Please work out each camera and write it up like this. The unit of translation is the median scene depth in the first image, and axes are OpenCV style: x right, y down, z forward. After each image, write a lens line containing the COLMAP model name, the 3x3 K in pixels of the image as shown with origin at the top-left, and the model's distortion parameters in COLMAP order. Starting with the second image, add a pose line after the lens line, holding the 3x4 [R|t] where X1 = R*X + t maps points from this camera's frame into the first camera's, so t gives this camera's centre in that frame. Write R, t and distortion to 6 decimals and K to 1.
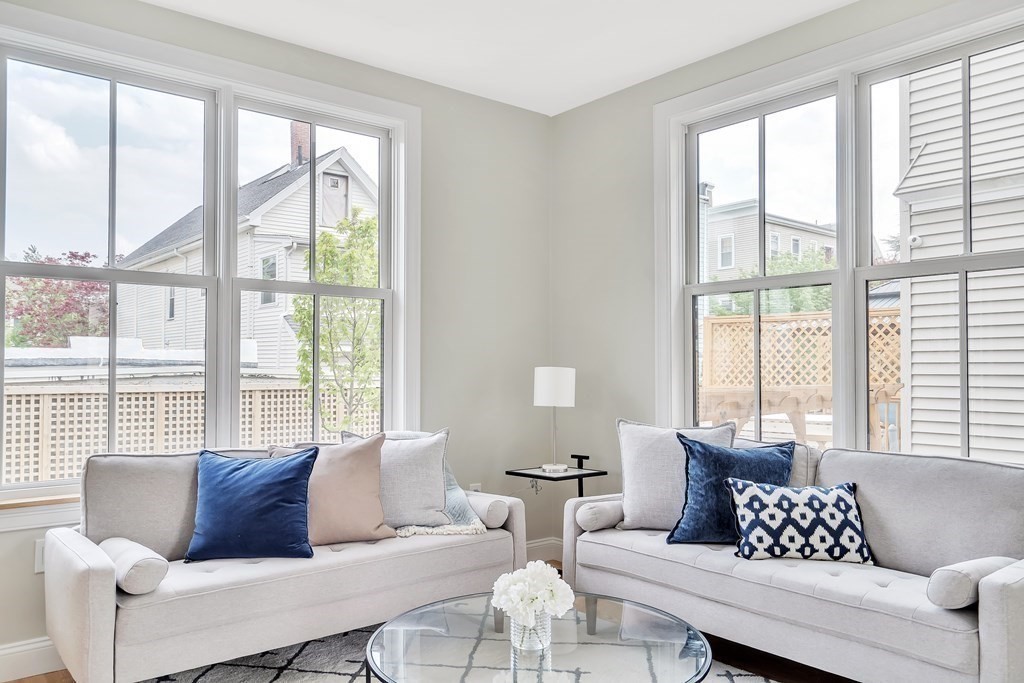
lens RADIAL K [[745.9, 0, 513.5], [0, 745.9, 353.1], [0, 0, 1]] dist [0.005338, 0.002627]
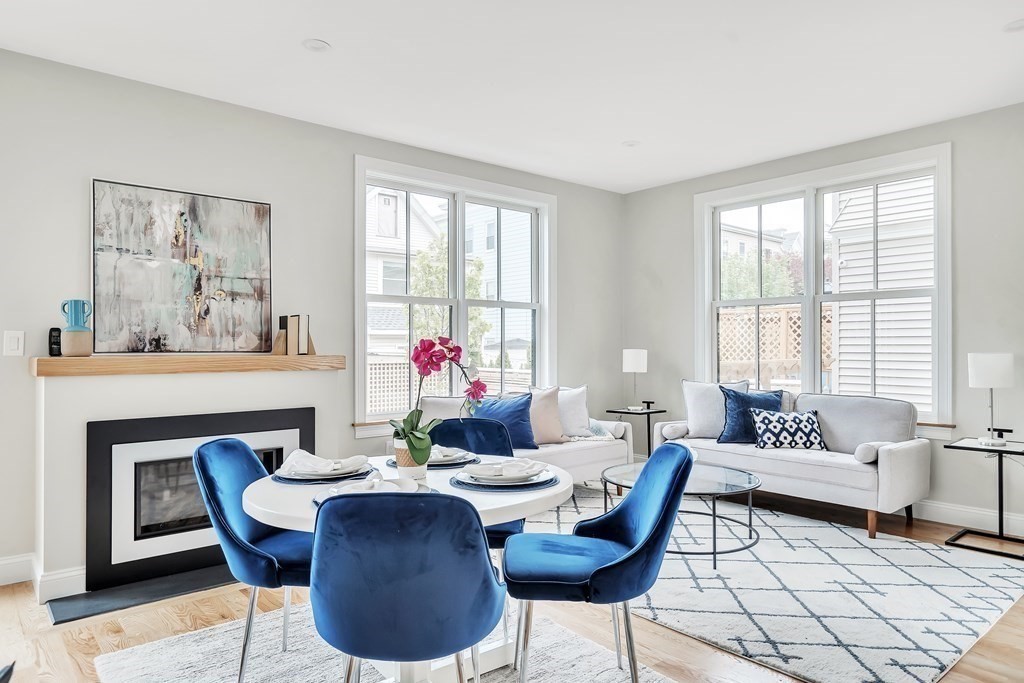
lens RADIAL K [[636.0, 0, 508.3], [0, 636.0, 344.6], [0, 0, 1]] dist [0.004798, 0.001426]
pose [[0.999769, -0.001136, 0.021451, -0.374964], [0.000747, 0.999835, 0.018128, -0.025804], [-0.021468, -0.018108, 0.999606, -0.625394]]
